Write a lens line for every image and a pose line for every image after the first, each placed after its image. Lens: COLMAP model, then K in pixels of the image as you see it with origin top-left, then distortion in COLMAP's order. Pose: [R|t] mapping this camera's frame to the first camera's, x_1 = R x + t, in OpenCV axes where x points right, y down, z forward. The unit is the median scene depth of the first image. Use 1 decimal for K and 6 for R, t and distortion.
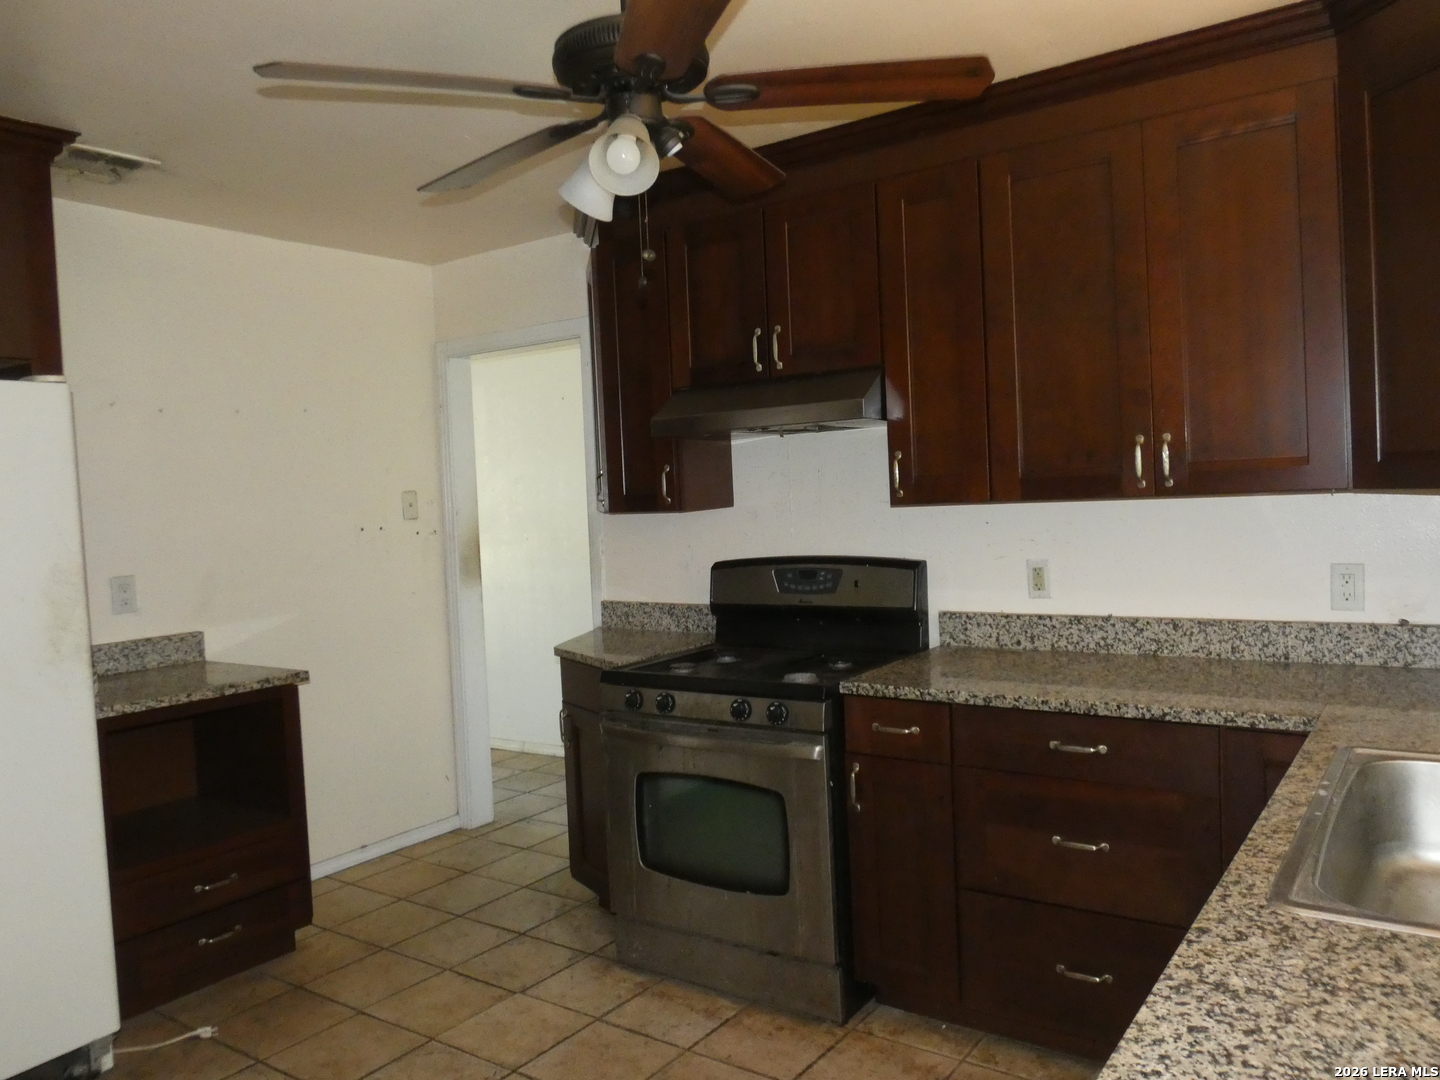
lens RADIAL K [[1058.4, 0, 723.7], [0, 1058.4, 538.3], [0, 0, 1]] dist [-0.008023, -0.004975]
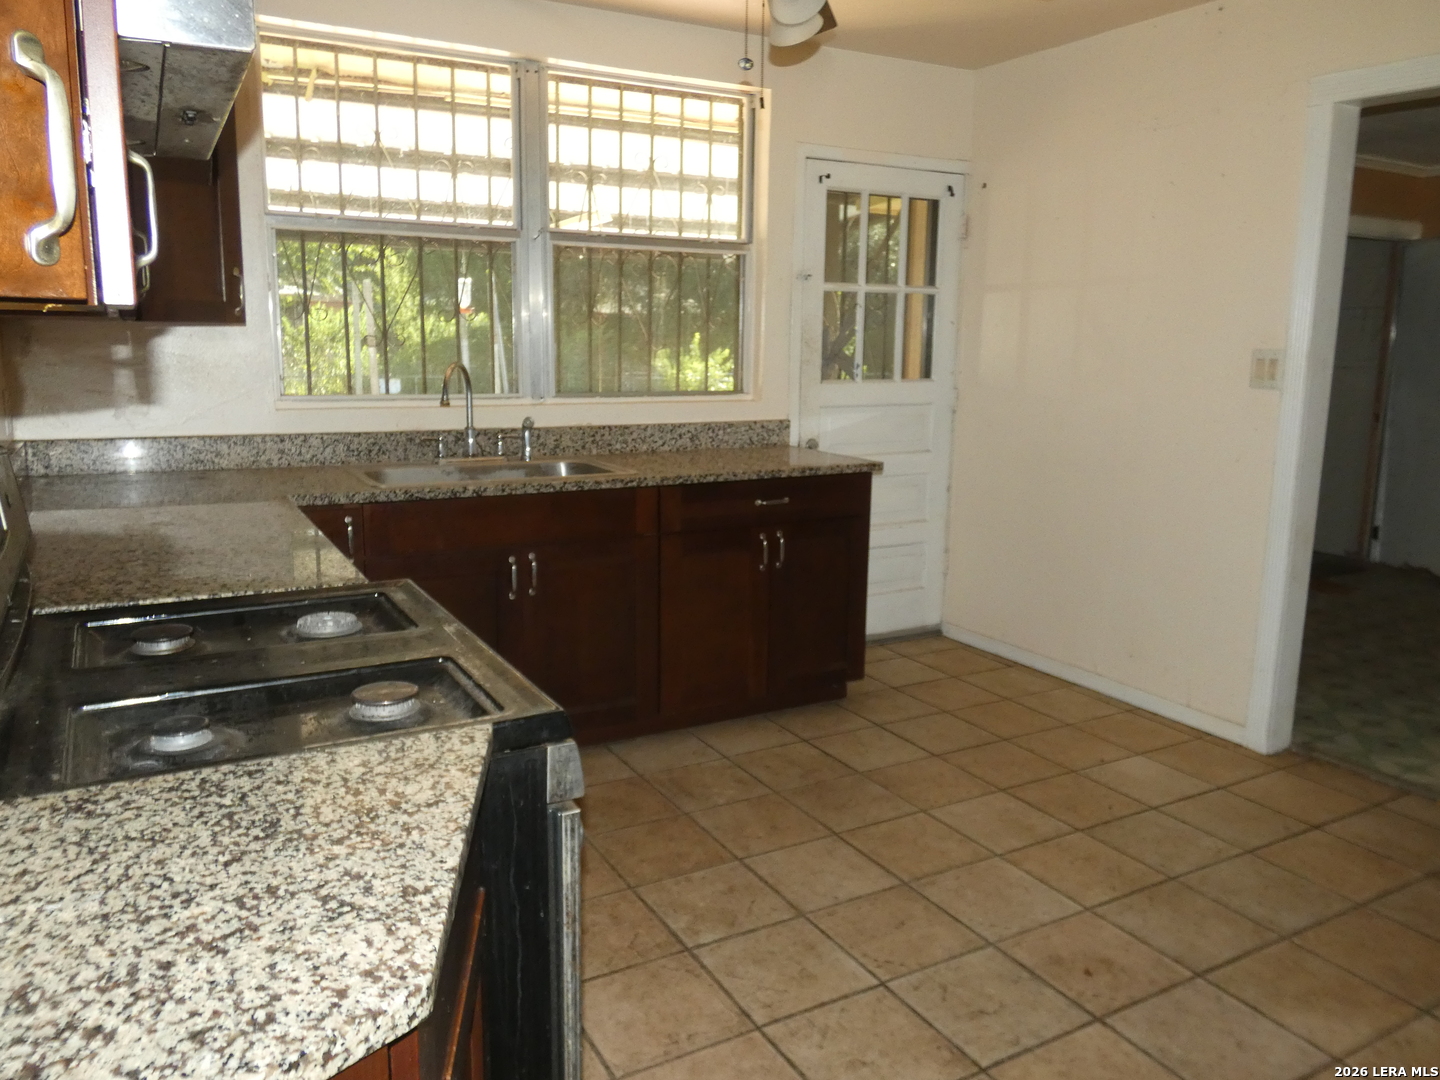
lens RADIAL K [[1058.4, 0, 726.5], [0, 1058.4, 537.9], [0, 0, 1]] dist [-0.008023, -0.004975]
pose [[-0.905255, -0.041782, 0.422809, -0.355227], [0.046867, 0.979259, 0.197116, -0.009659], [-0.422276, 0.198256, -0.884521, 1.392171]]
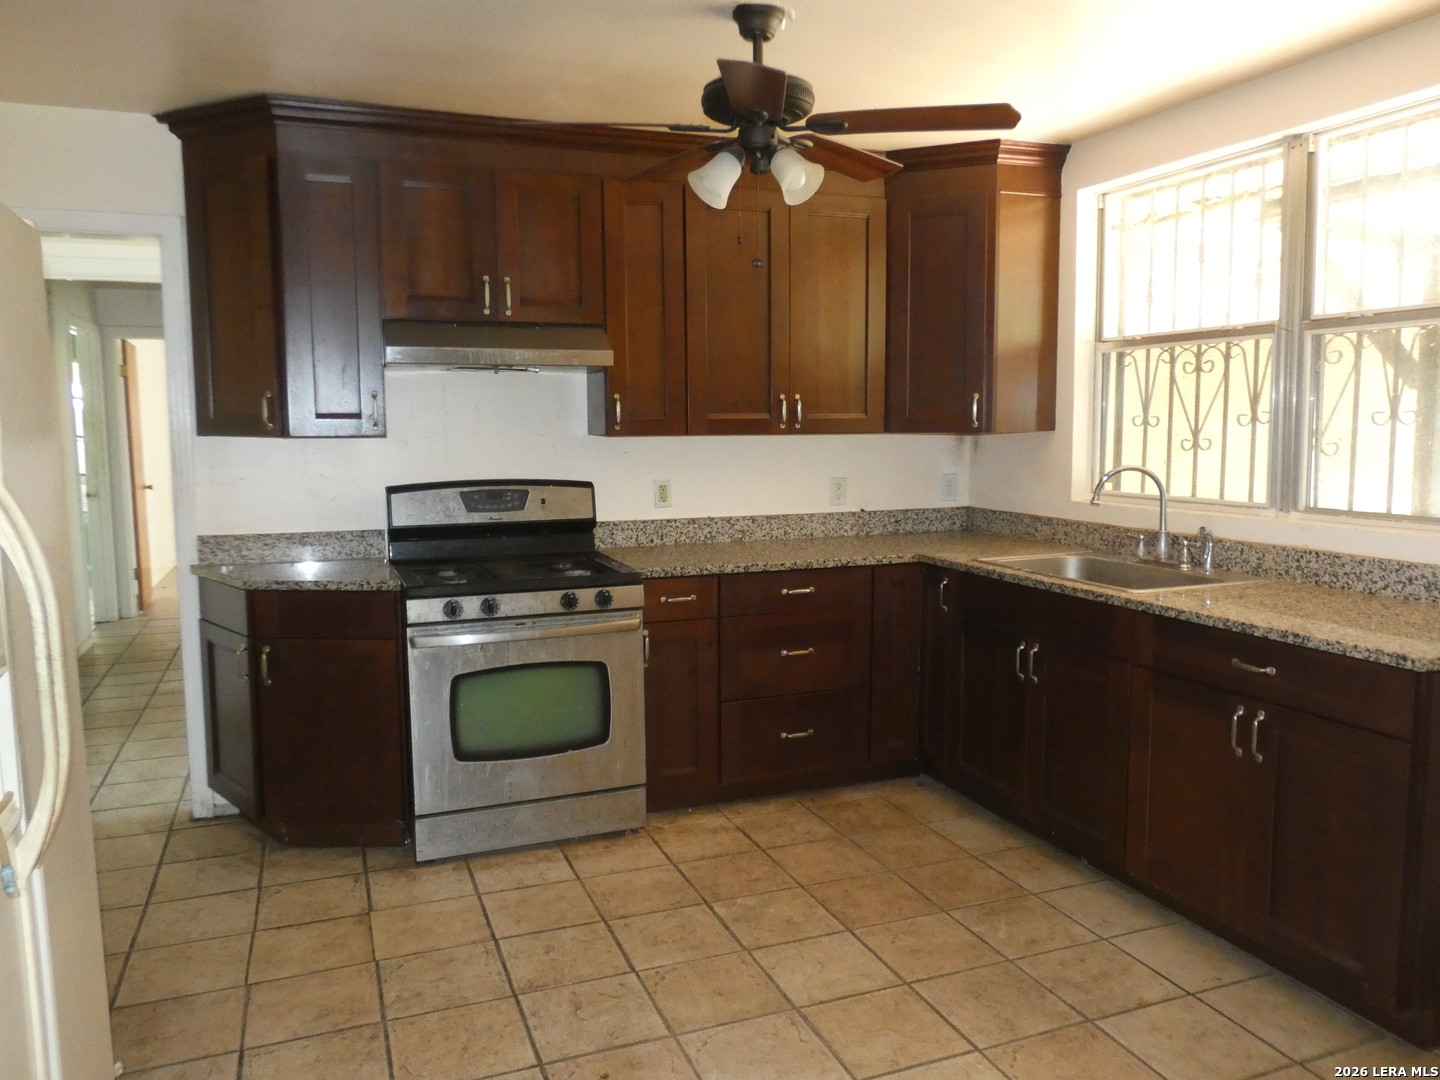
lens RADIAL K [[1058.4, 0, 732.8], [0, 1058.4, 539.2], [0, 0, 1]] dist [-0.008023, -0.004975]
pose [[0.546521, -0.045906, 0.836186, -0.854380], [0.014299, 0.998862, 0.045492, 0.038275], [-0.837323, -0.012906, 0.546555, 0.176748]]
